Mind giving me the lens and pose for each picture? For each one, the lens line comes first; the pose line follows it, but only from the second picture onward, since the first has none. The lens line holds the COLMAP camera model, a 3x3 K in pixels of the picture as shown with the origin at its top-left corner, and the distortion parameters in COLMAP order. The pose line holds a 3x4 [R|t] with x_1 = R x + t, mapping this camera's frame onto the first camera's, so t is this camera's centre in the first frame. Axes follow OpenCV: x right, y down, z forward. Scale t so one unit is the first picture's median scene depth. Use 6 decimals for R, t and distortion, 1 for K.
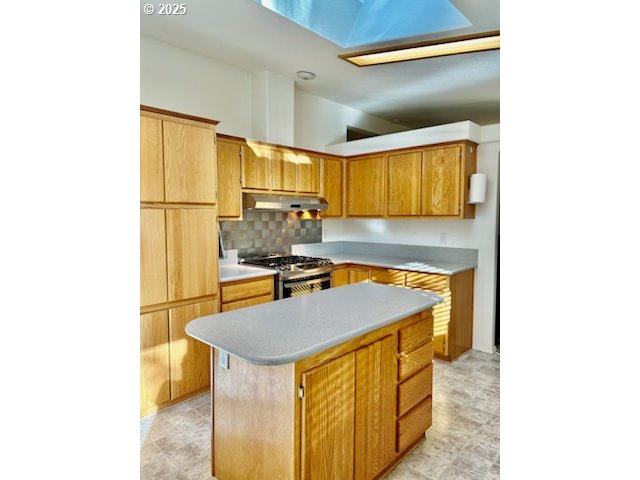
lens RADIAL K [[359.2, 0, 320.0], [0, 359.2, 240.0], [0, 0, 1]] dist [0.032668, -0.000459]
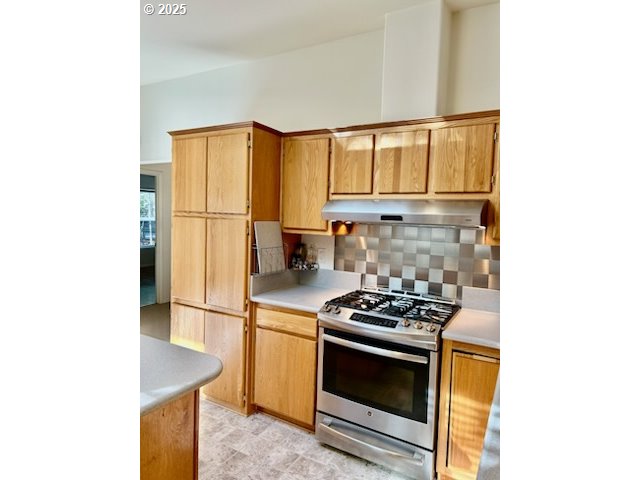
lens RADIAL K [[359.2, 0, 320.0], [0, 359.2, 240.0], [0, 0, 1]] dist [0.032668, -0.000459]
pose [[0.229469, 0.062429, -0.971312, 0.529873], [-0.105879, 0.993620, 0.038849, -0.072986], [0.967540, 0.093927, 0.234615, 0.805480]]
